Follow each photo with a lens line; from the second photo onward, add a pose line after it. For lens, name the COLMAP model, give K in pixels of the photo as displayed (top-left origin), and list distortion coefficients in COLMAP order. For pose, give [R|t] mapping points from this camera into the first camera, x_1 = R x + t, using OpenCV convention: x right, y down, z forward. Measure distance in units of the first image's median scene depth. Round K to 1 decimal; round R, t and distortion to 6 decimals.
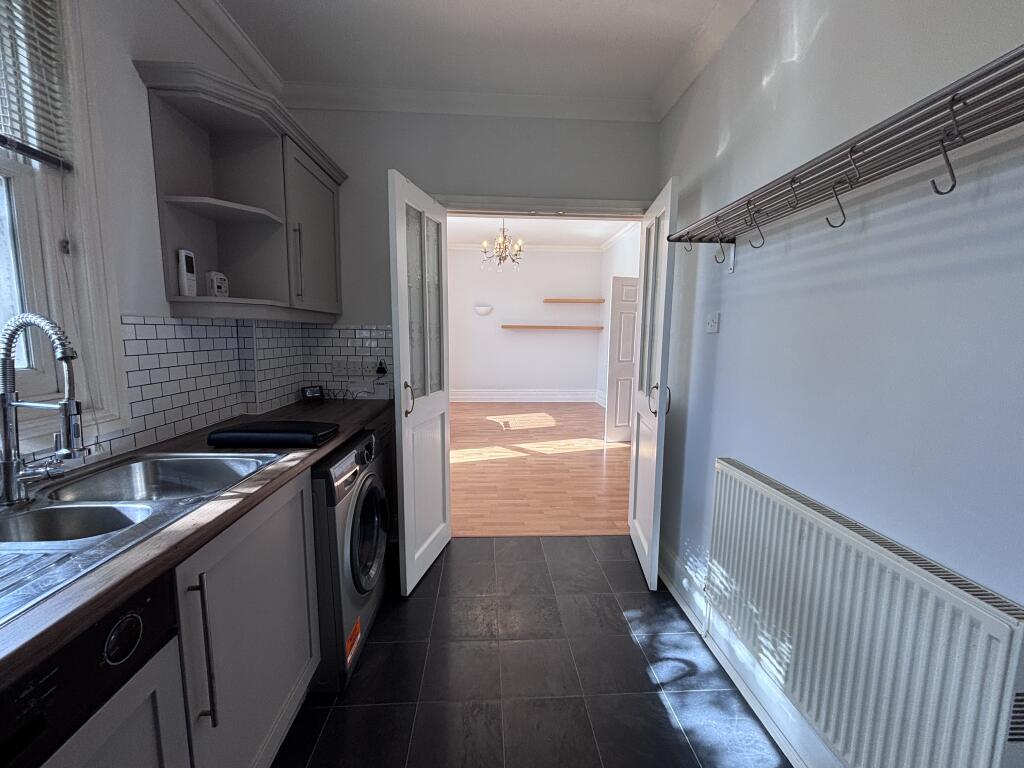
lens RADIAL K [[415.0, 0, 506.5], [0, 415.0, 384.6], [0, 0, 1]] dist [-0.013493, 0.008995]
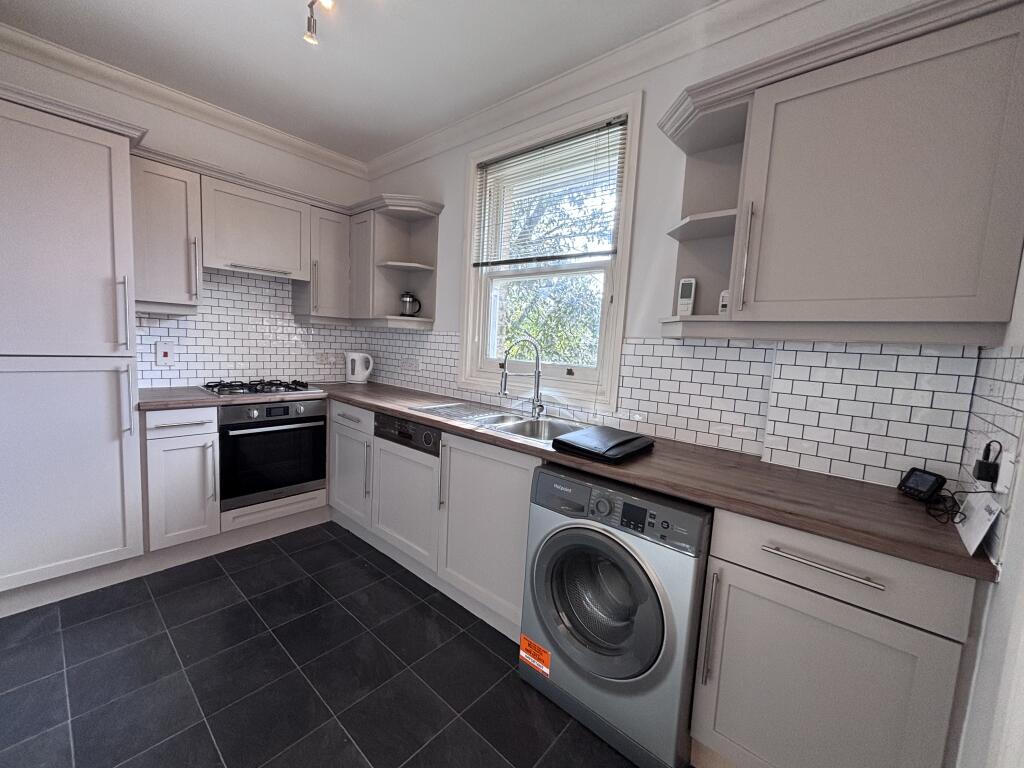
lens RADIAL K [[415.0, 0, 506.5], [0, 415.0, 384.6], [0, 0, 1]] dist [-0.013493, 0.008995]
pose [[-0.704128, 0.029822, -0.709446, 0.372143], [-0.140070, 0.973652, 0.179948, -0.184634], [0.696120, 0.226079, -0.681399, 1.523691]]
